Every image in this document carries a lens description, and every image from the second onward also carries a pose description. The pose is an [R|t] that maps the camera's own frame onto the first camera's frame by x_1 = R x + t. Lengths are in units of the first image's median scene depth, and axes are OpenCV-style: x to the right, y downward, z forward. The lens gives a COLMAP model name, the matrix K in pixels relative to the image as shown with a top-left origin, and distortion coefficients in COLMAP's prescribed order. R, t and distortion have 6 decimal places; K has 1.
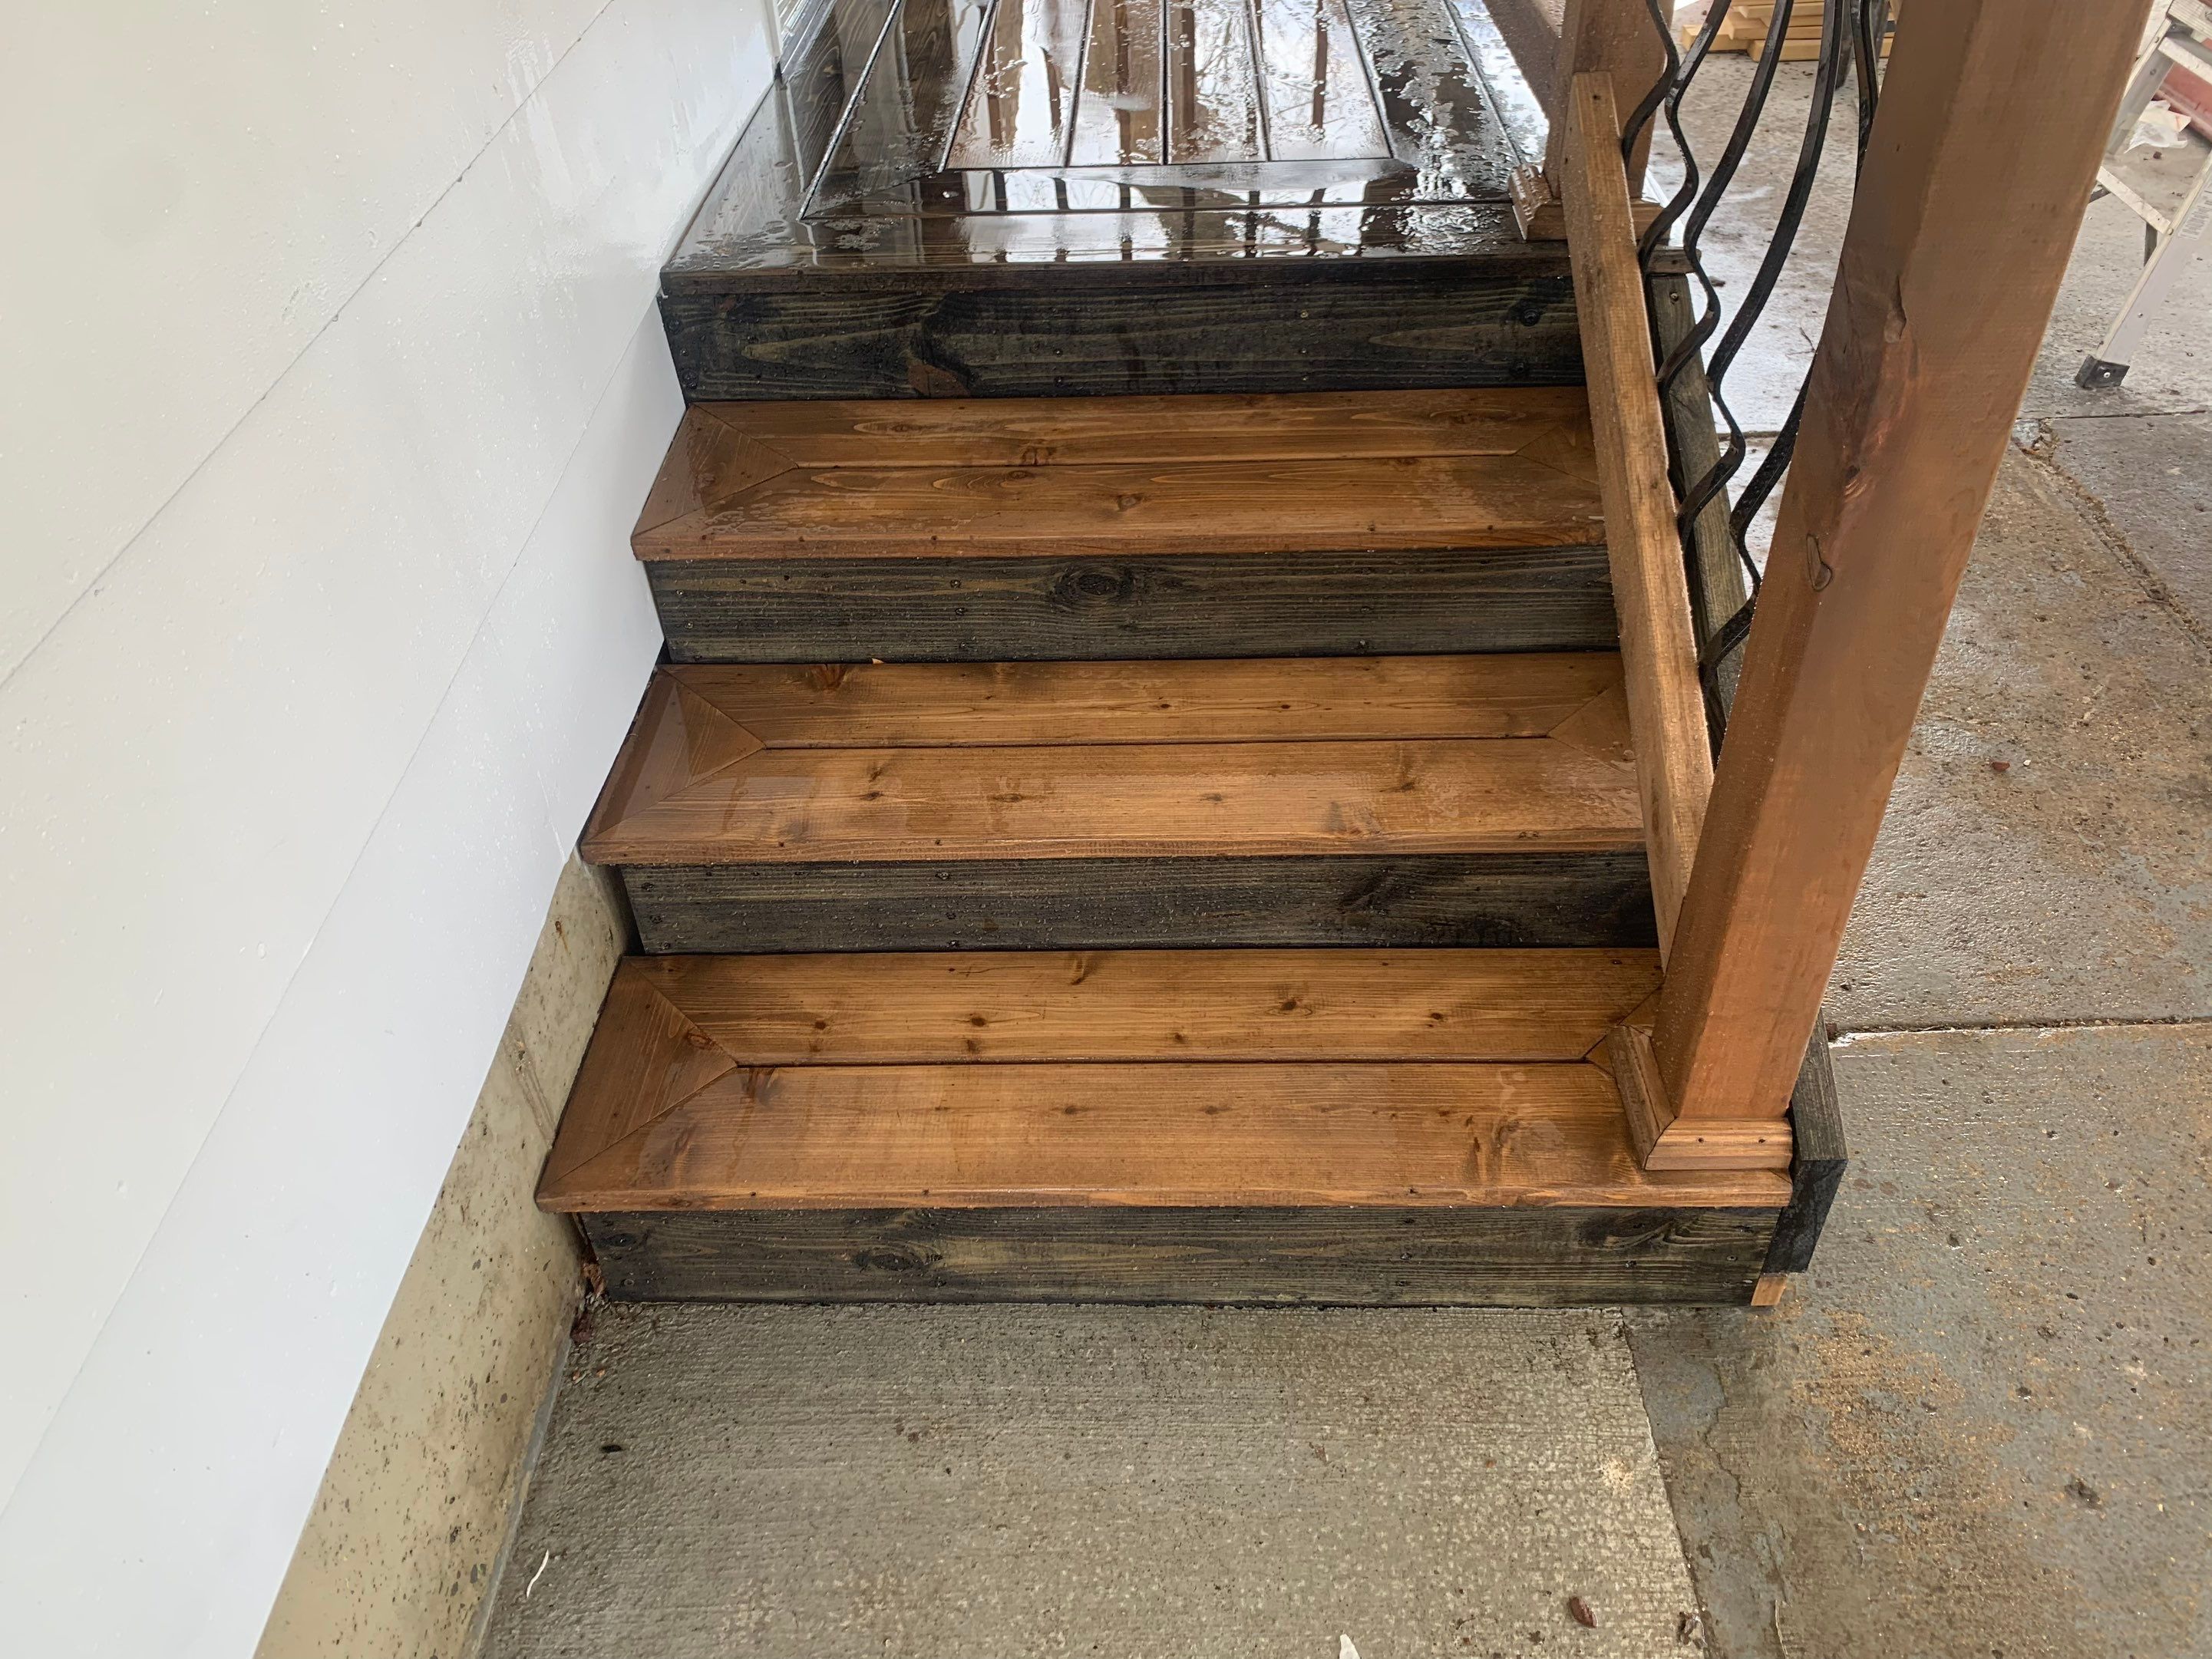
lens RADIAL K [[1670.5, 0, 1119.2], [0, 1670.5, 834.2], [0, 0, 1]] dist [0.049046, -0.067766]
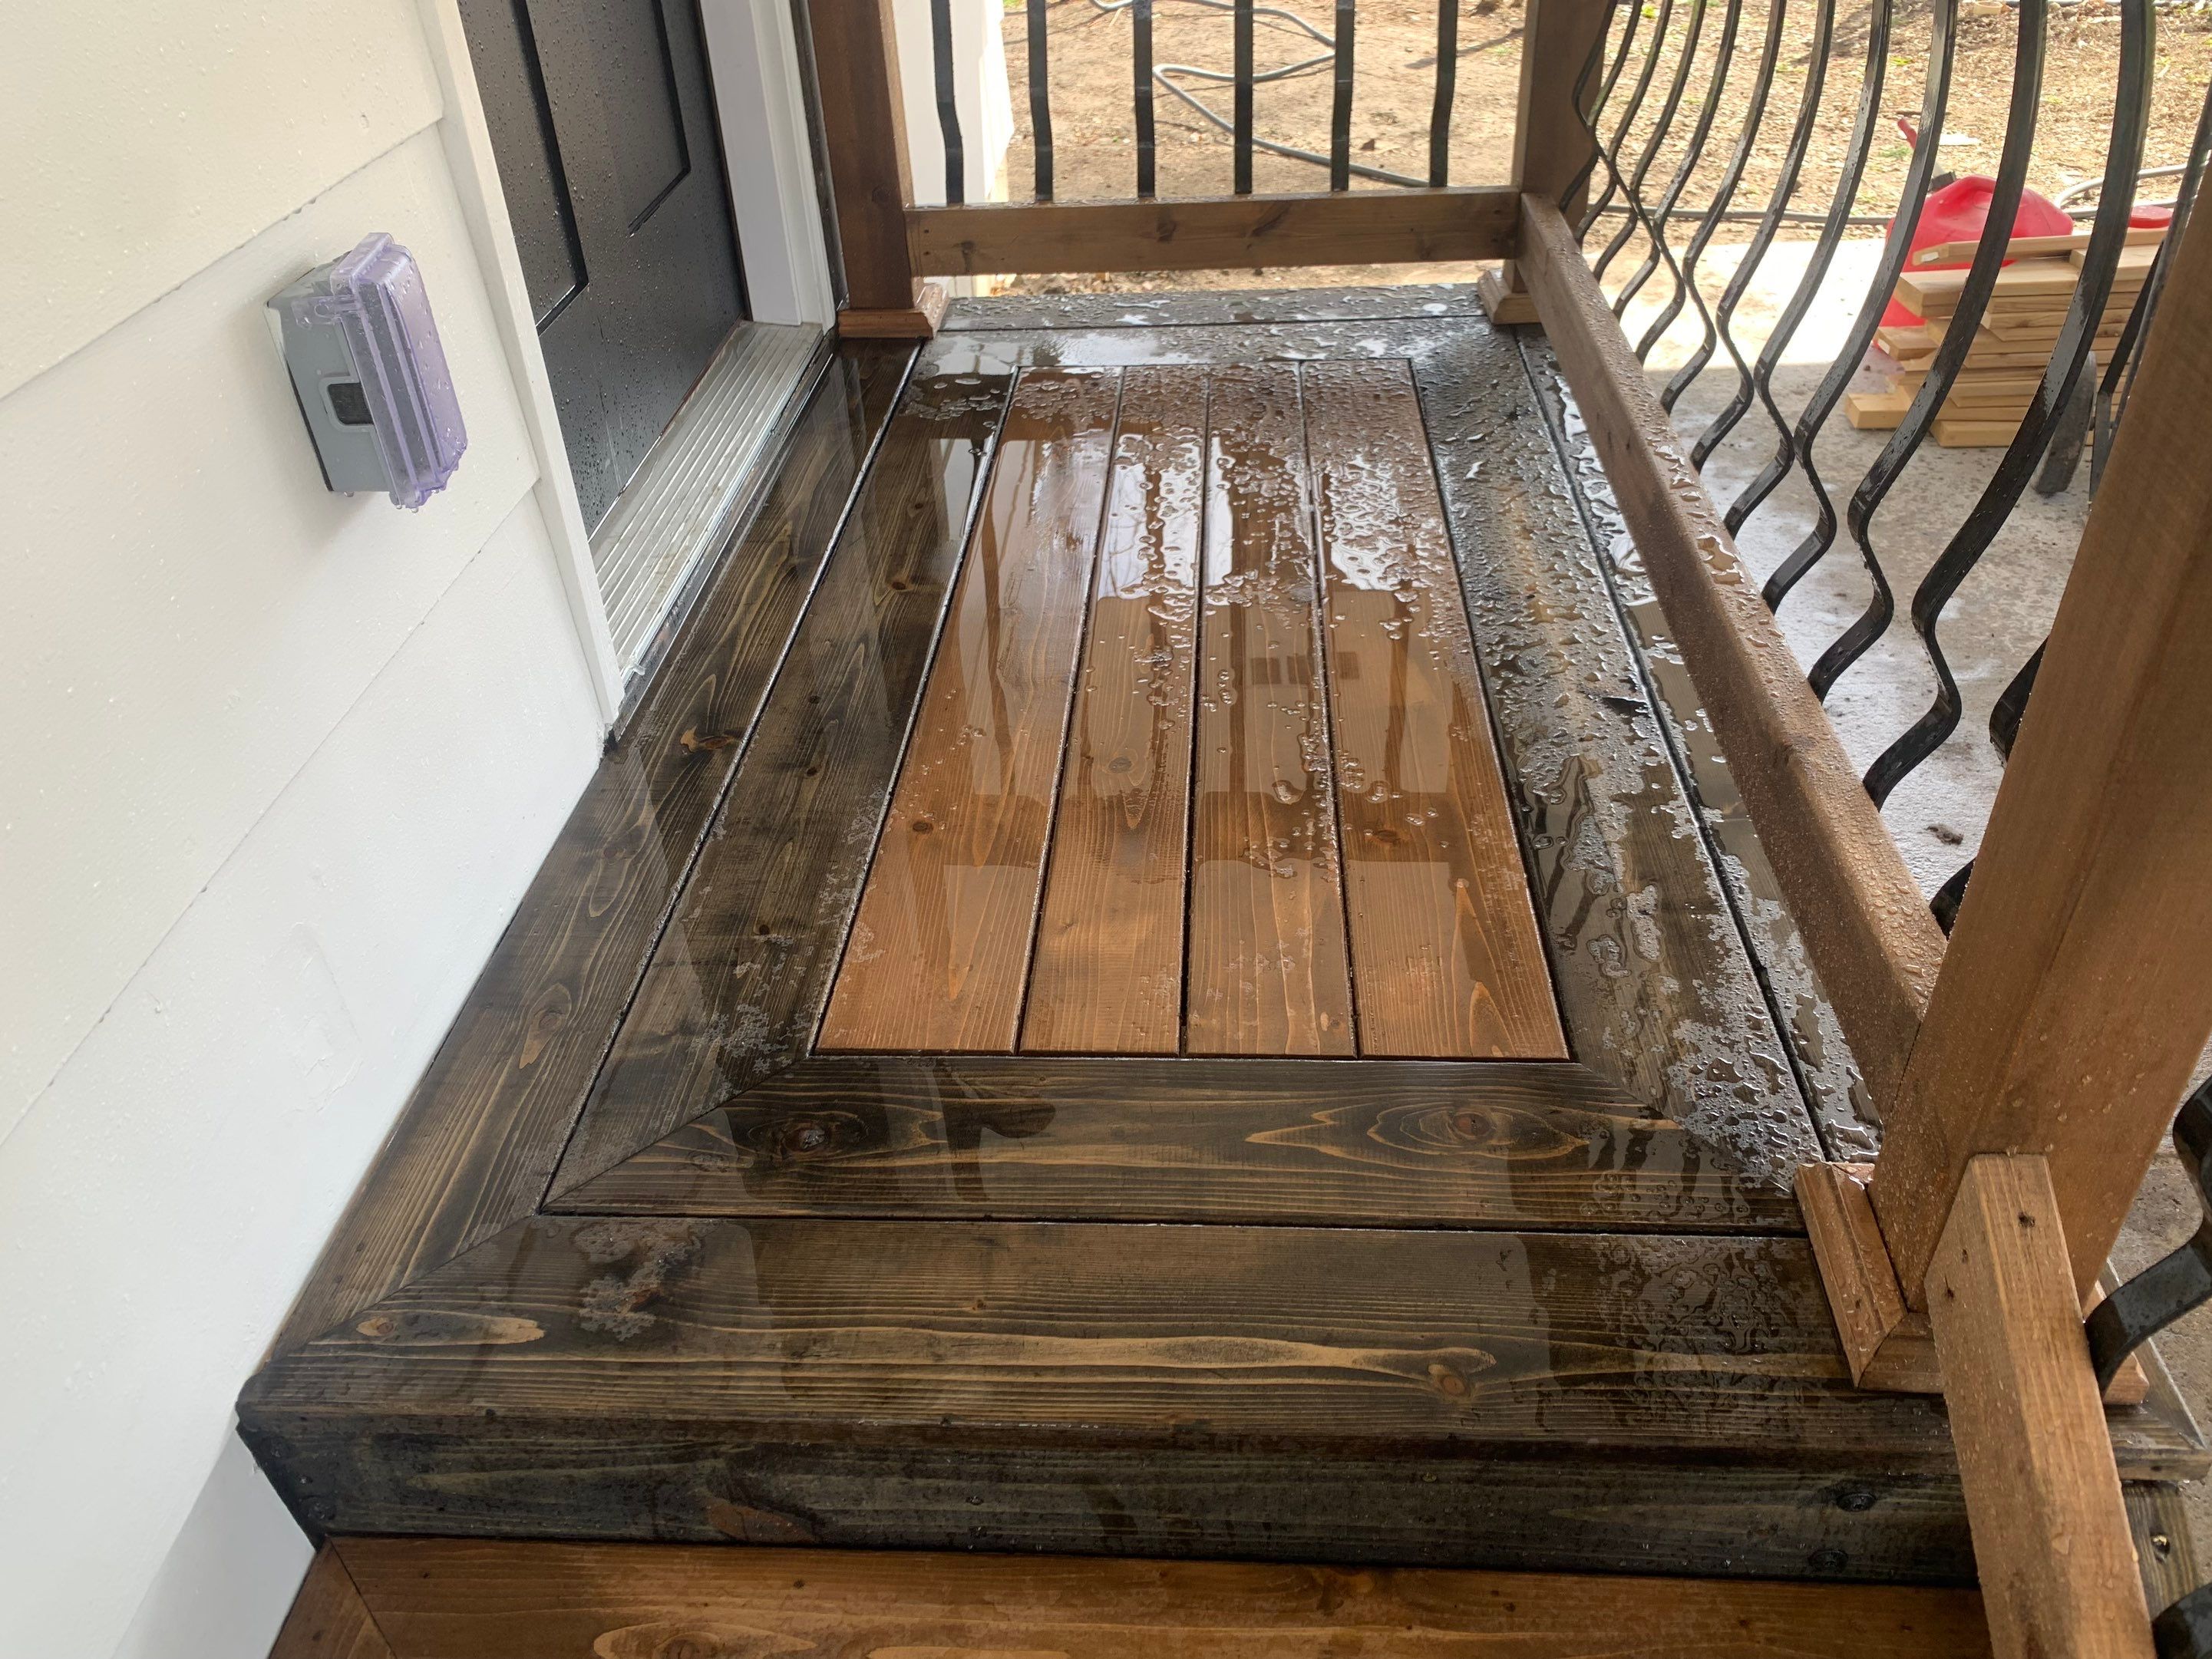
lens RADIAL K [[1670.5, 0, 1112.6], [0, 1670.5, 835.0], [0, 0, 1]] dist [0.049046, -0.067766]
pose [[0.999136, 0.019534, -0.036673, 0.027700], [-0.022261, 0.996899, -0.075471, -0.525651], [0.035085, 0.076222, 0.996473, 0.496128]]
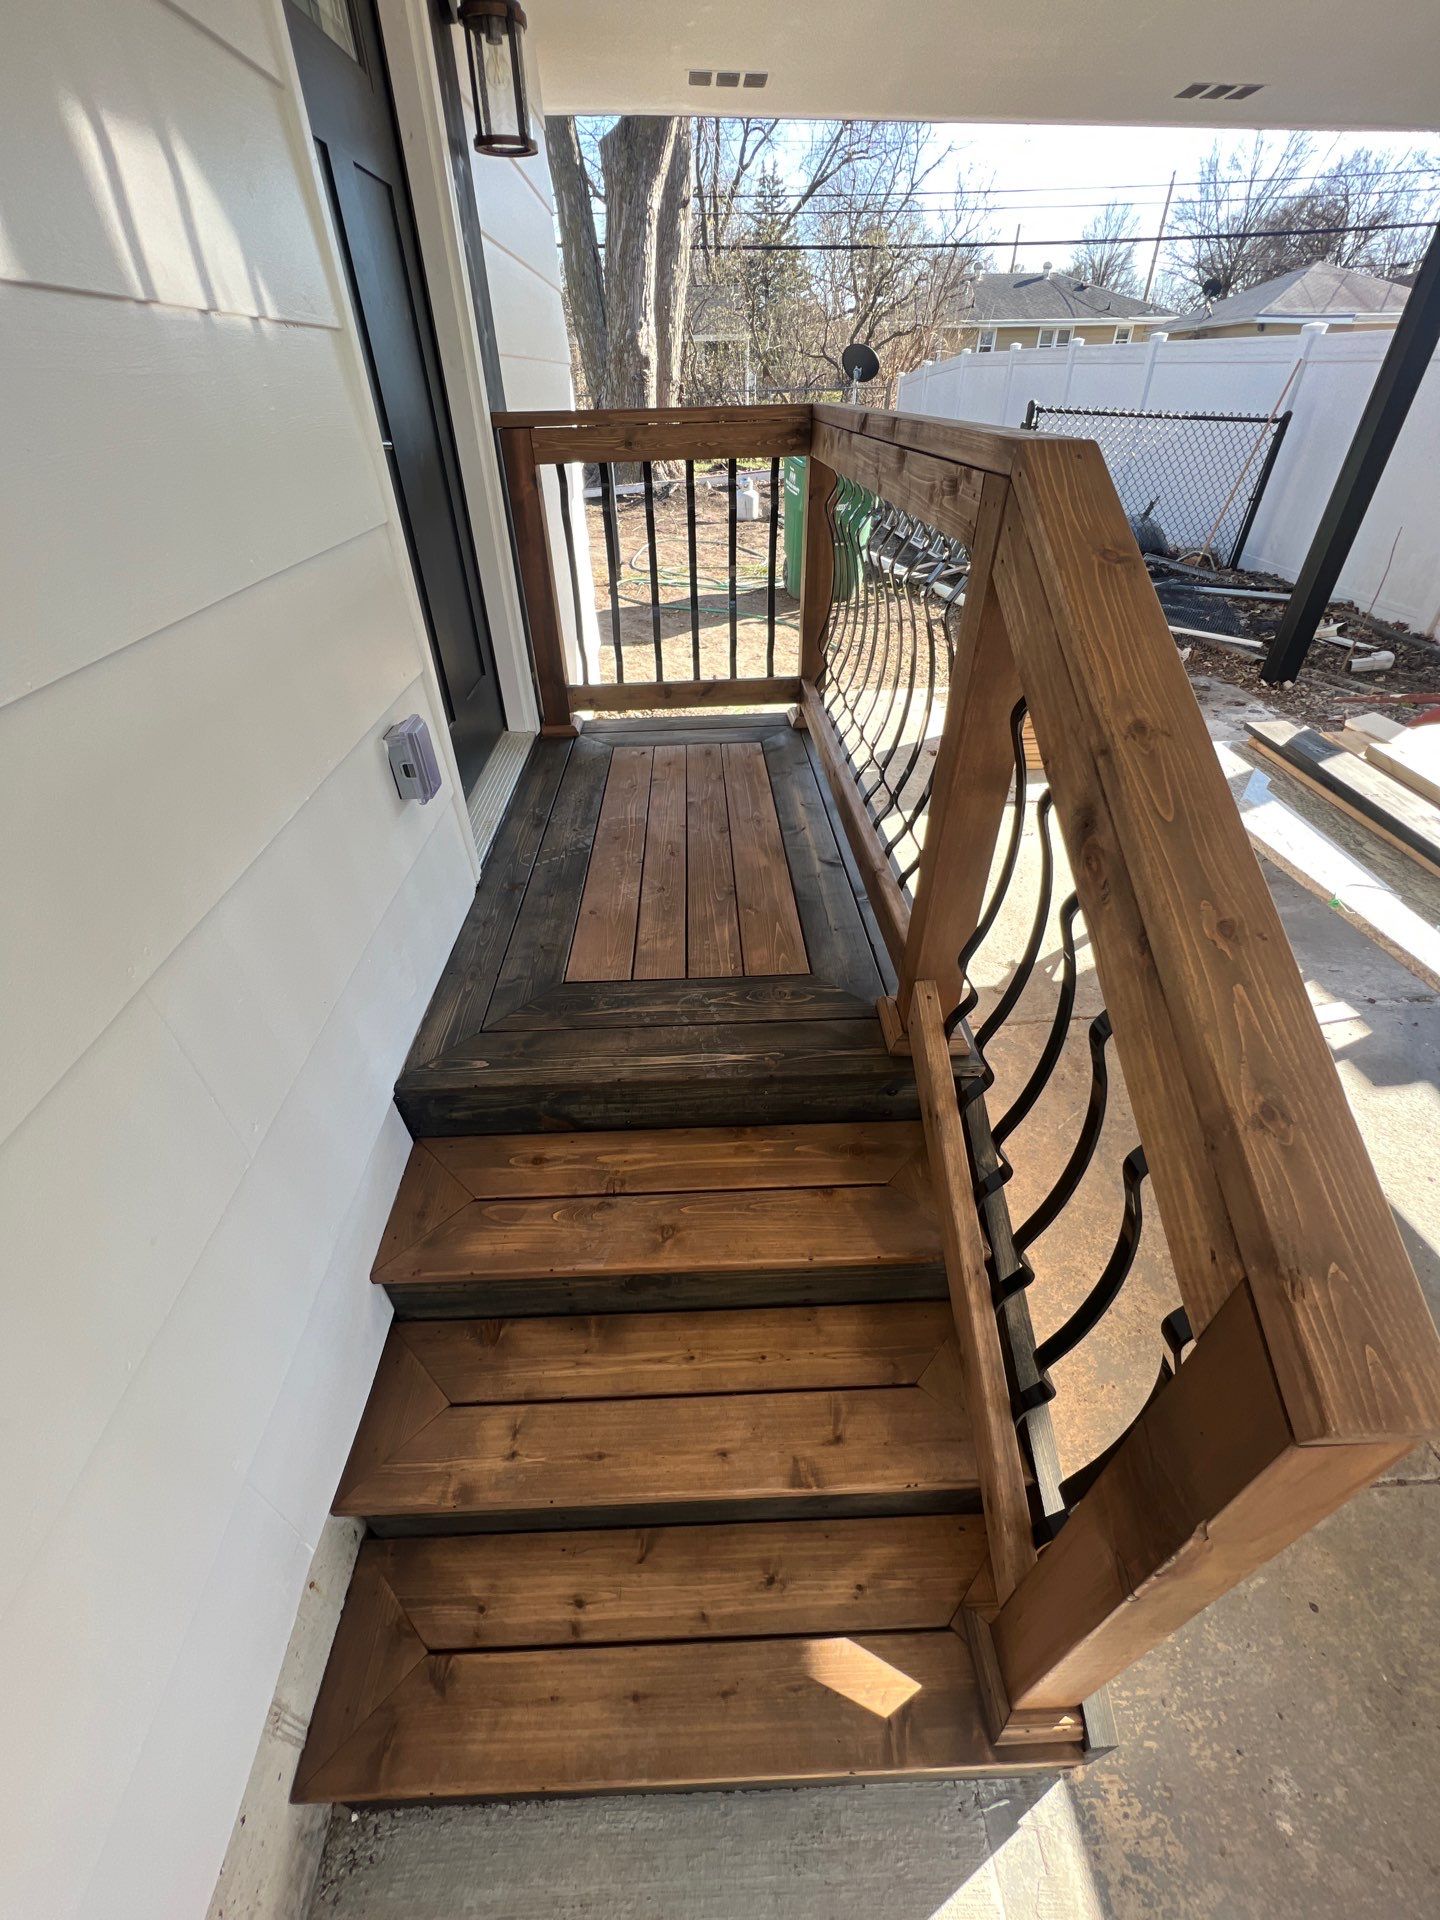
lens RADIAL K [[768.3, 0, 714.8], [0, 768.3, 971.3], [0, 0, 1]] dist [-0.004059, 0.000138]
pose [[0.998672, -0.019397, 0.047721, 0.022254], [0.021905, 0.998375, -0.052606, -0.441595], [-0.046624, 0.053581, 0.997474, 0.212415]]
